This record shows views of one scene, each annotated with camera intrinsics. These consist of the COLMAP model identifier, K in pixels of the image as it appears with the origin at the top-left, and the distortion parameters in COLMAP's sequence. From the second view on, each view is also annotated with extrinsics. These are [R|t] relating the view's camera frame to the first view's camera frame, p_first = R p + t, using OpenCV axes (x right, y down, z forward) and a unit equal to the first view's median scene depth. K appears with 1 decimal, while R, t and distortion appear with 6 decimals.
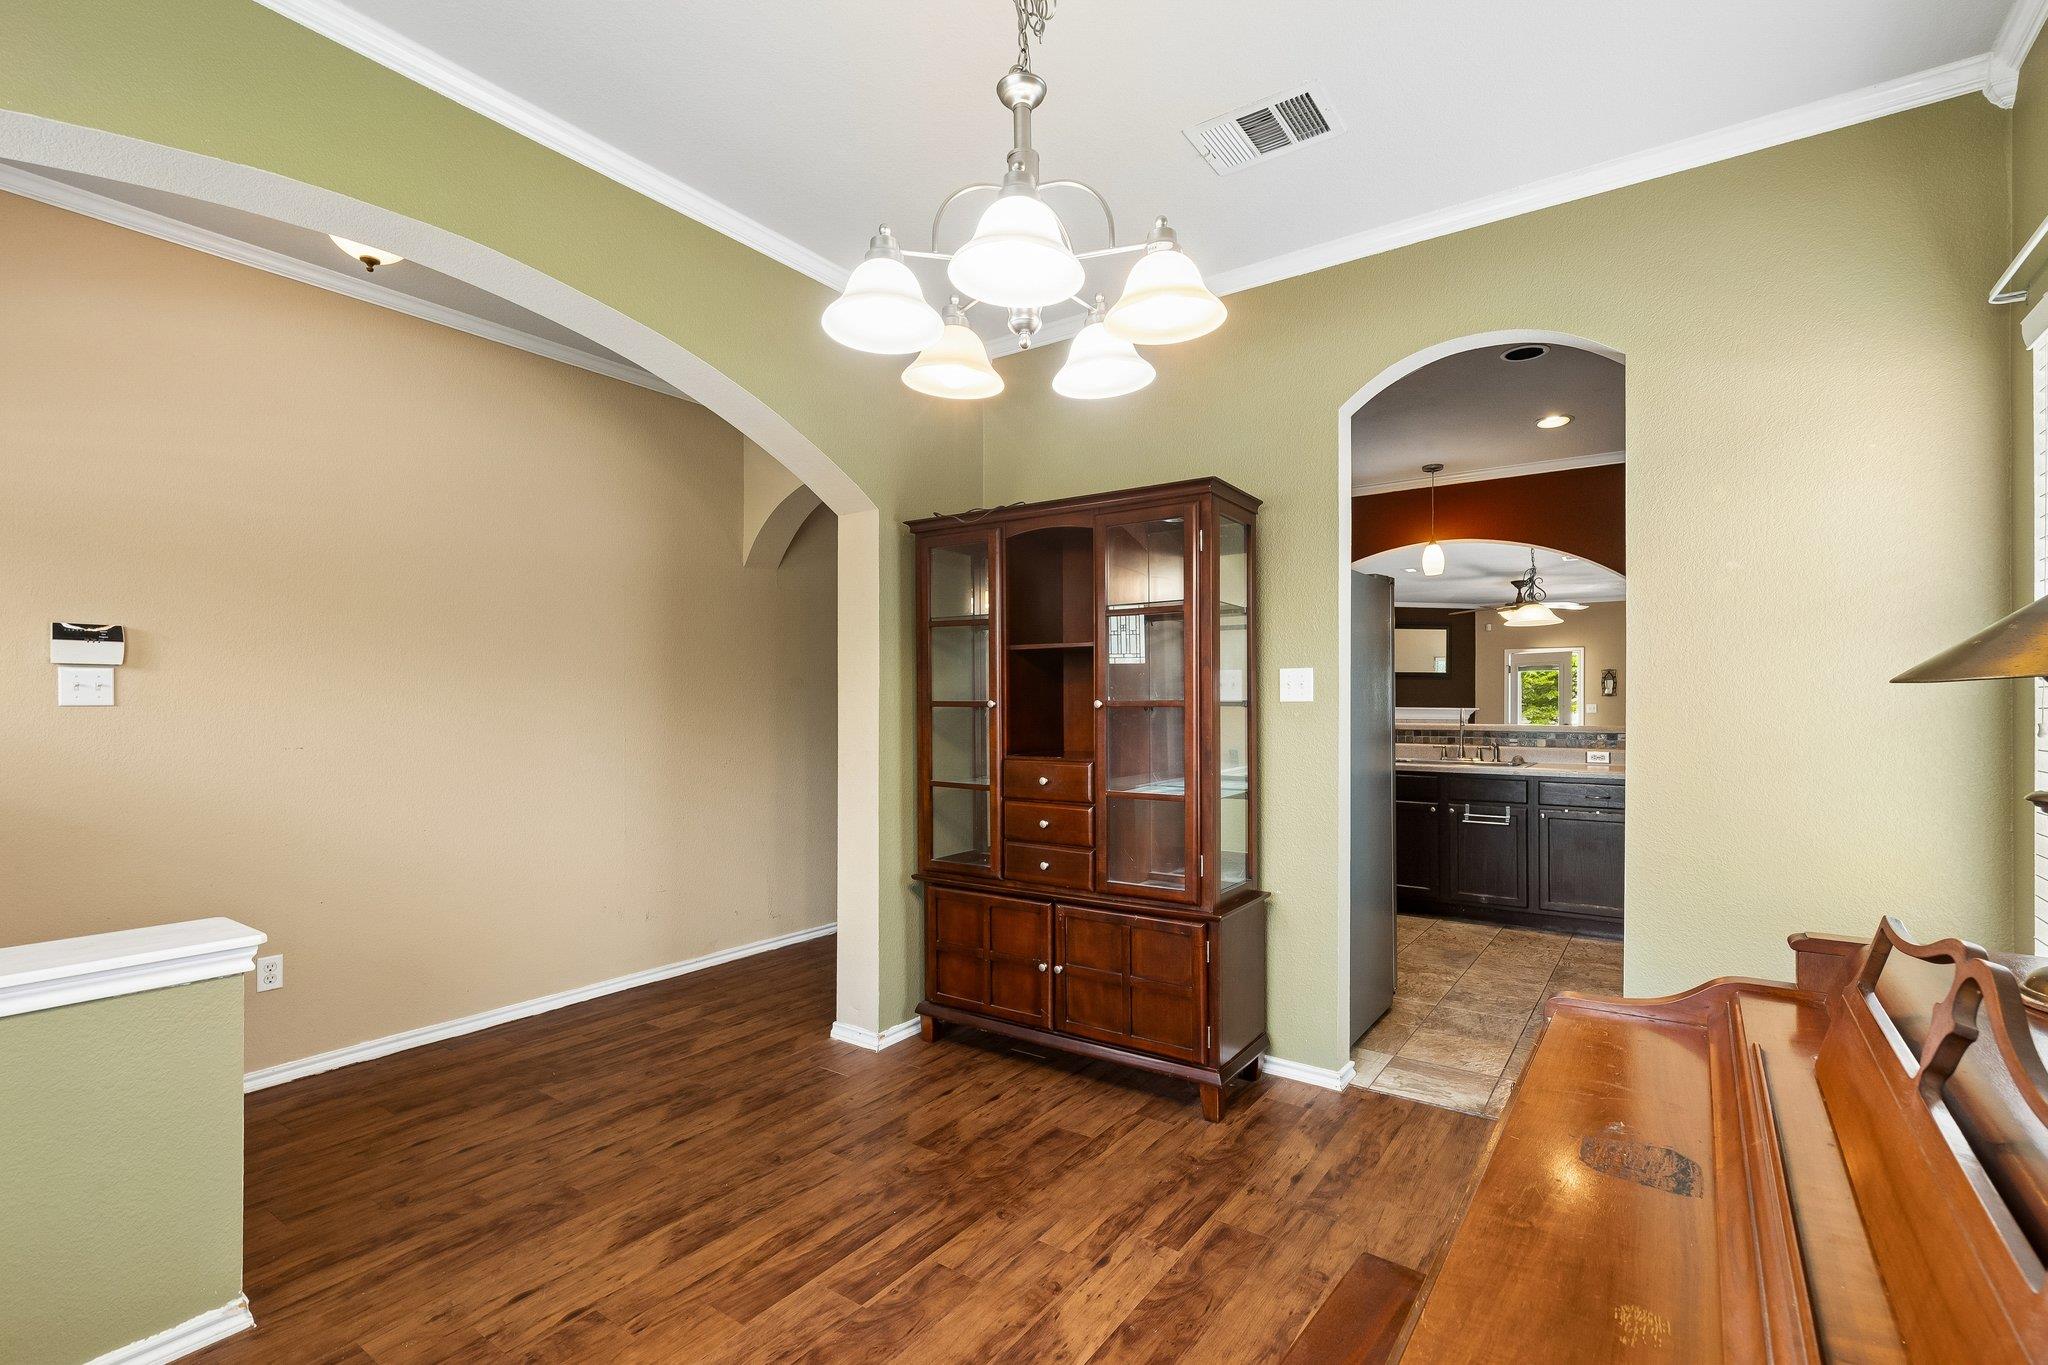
lens RADIAL K [[927.8, 0, 1029.3], [0, 927.8, 696.5], [0, 0, 1]] dist [0.003778, 0.000406]
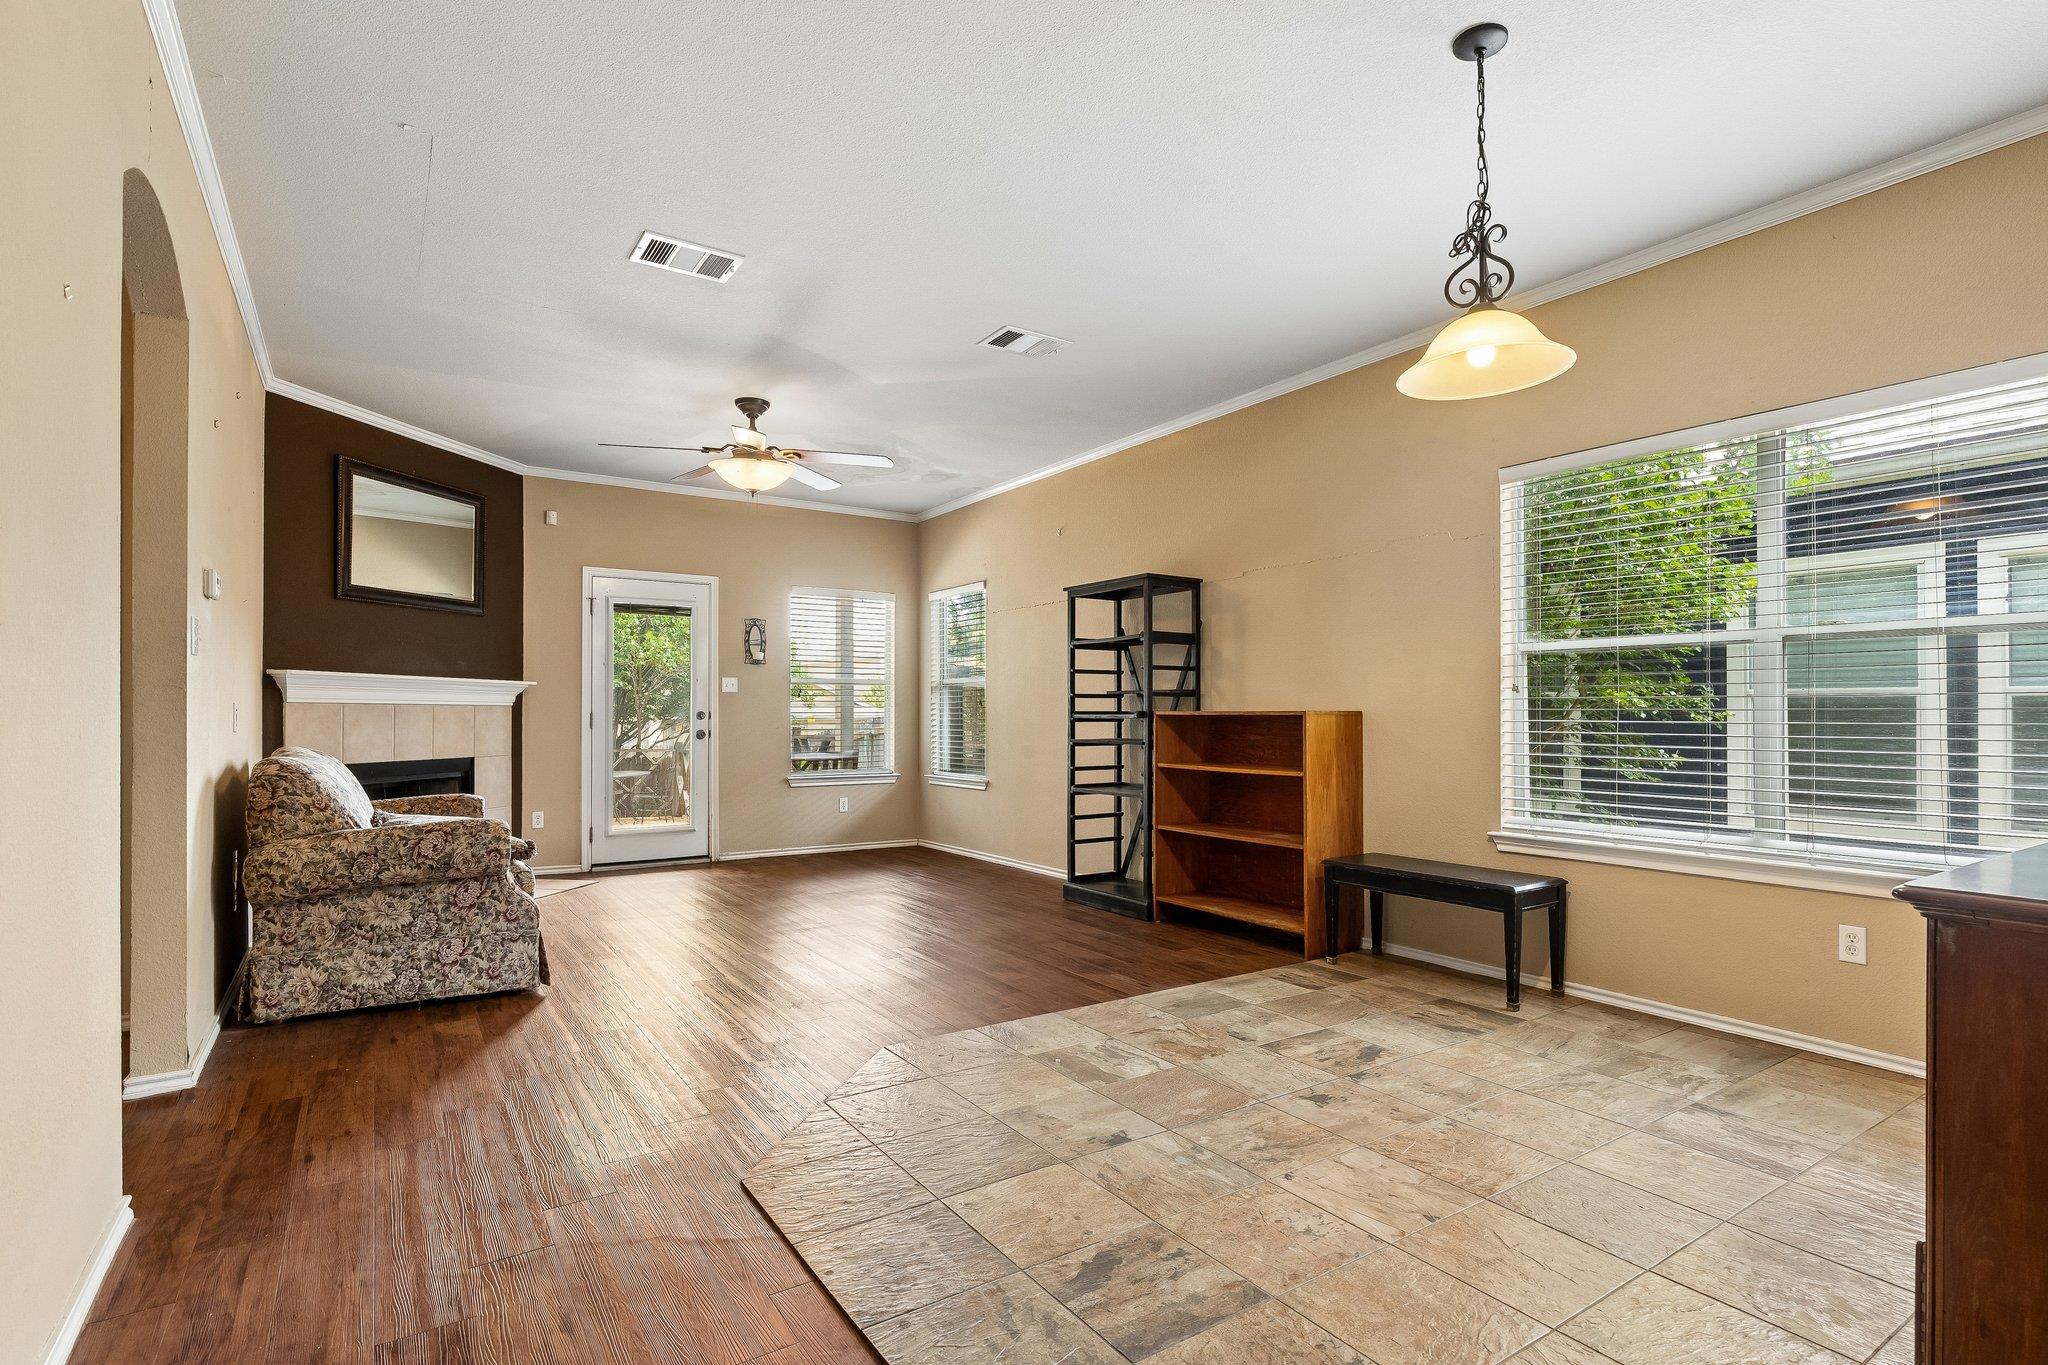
lens RADIAL K [[994.1, 0, 1036.7], [0, 994.1, 710.9], [0, 0, 1]] dist [-0.003901, -0.001763]
pose [[0.358560, -0.005754, 0.933489, 0.463681], [-0.011261, 0.999882, 0.010489, 0.095598], [-0.933439, -0.014273, 0.358453, 2.748727]]
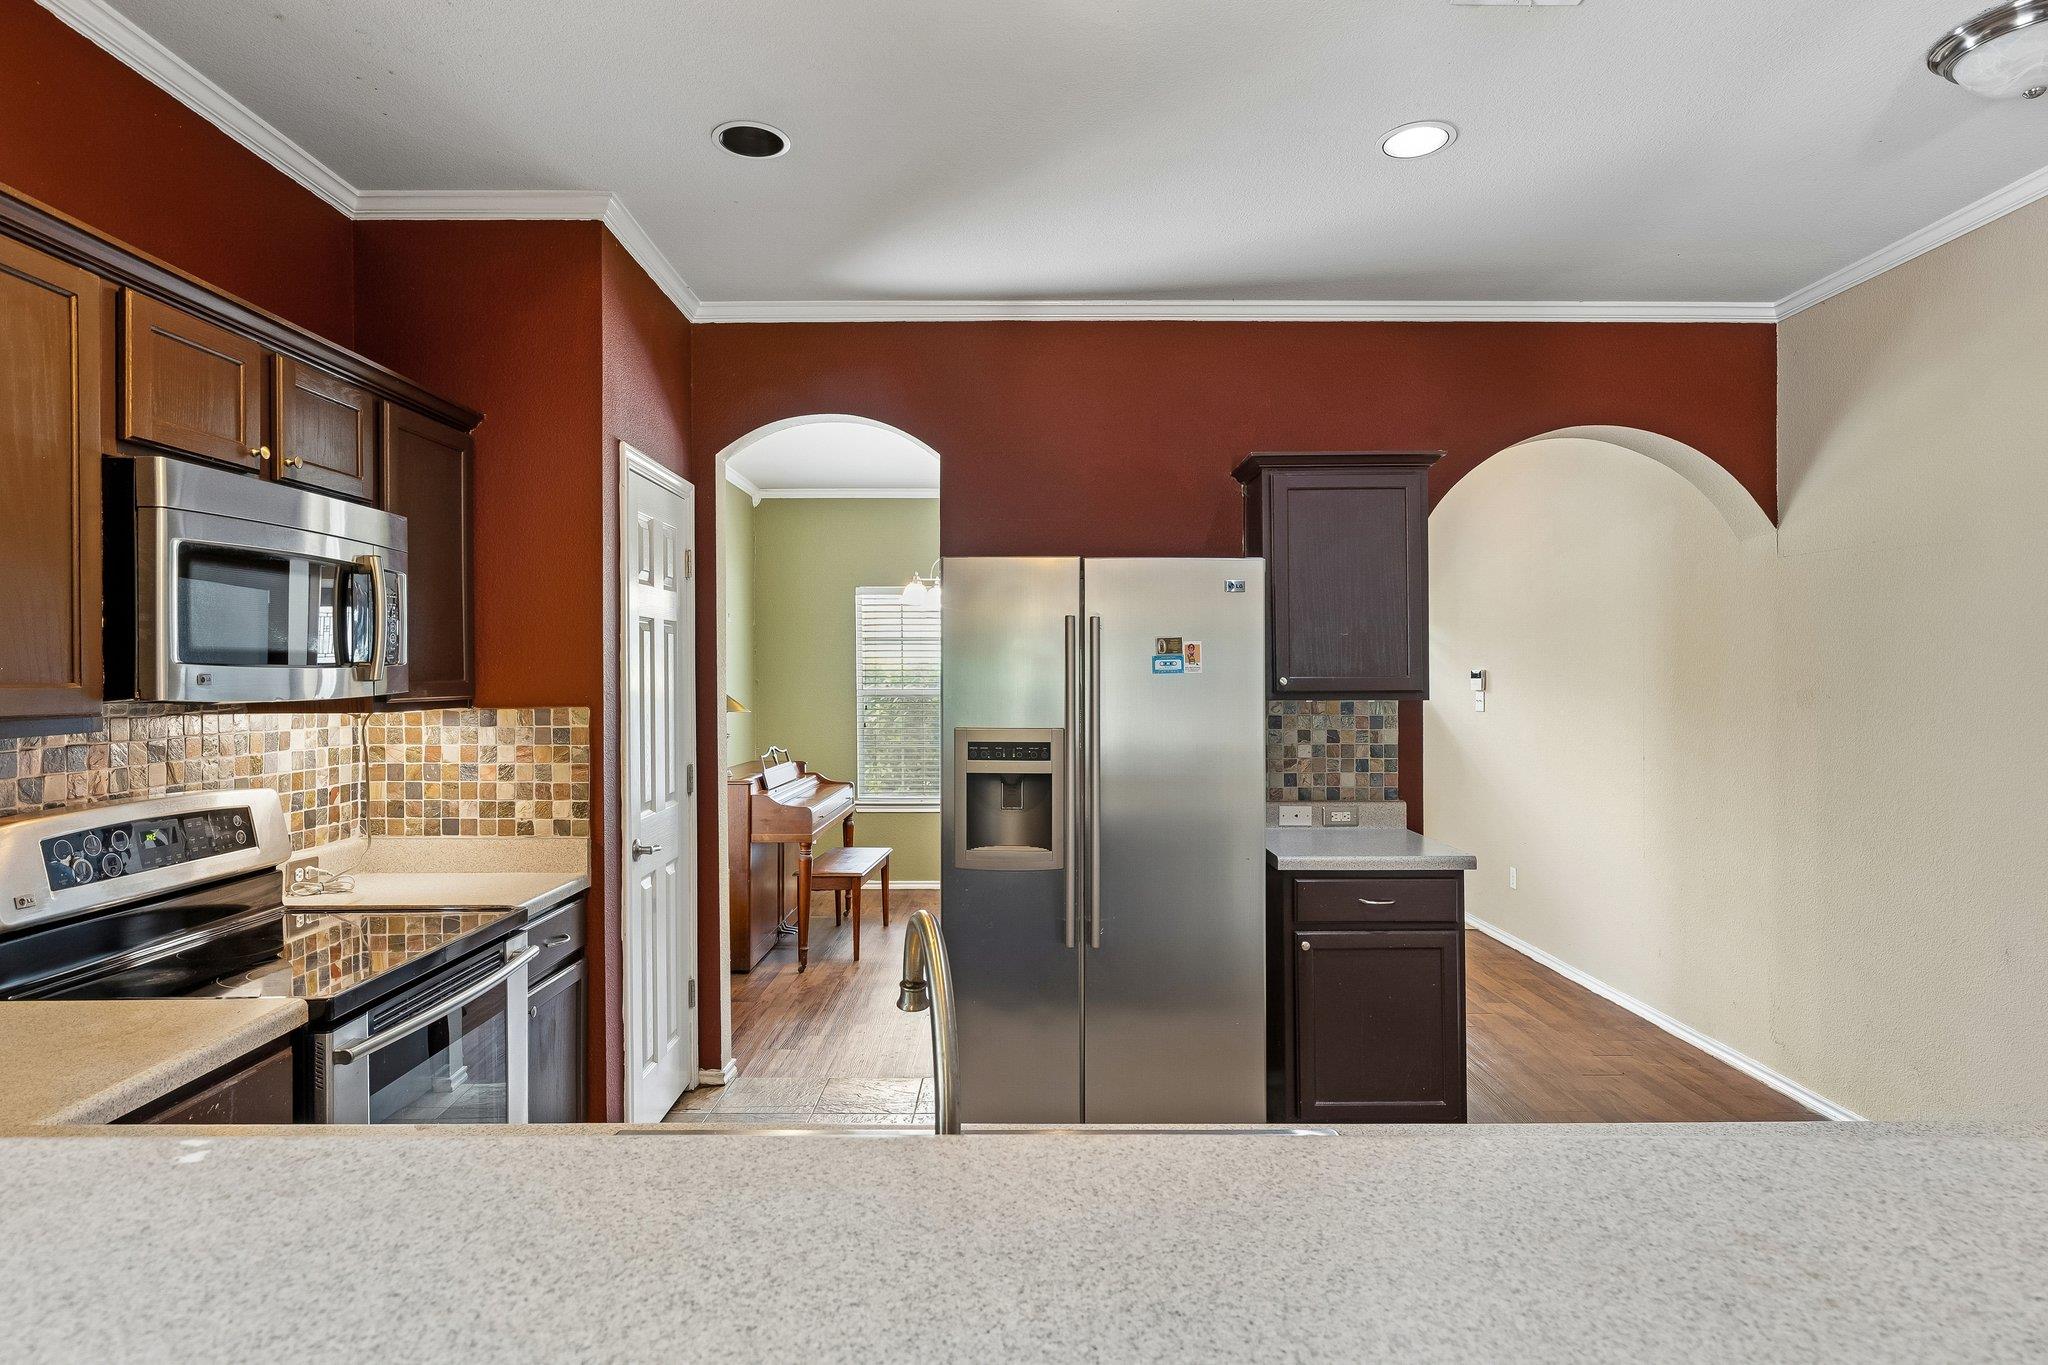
lens RADIAL K [[1138.7, 0, 1028.5], [0, 1138.7, 667.7], [0, 0, 1]] dist [0.011556, -0.000704]
pose [[-0.814556, -0.005635, -0.580057, 1.191326], [0.003739, 0.999881, -0.014964, -0.045171], [0.580072, -0.014358, -0.814438, 2.482808]]
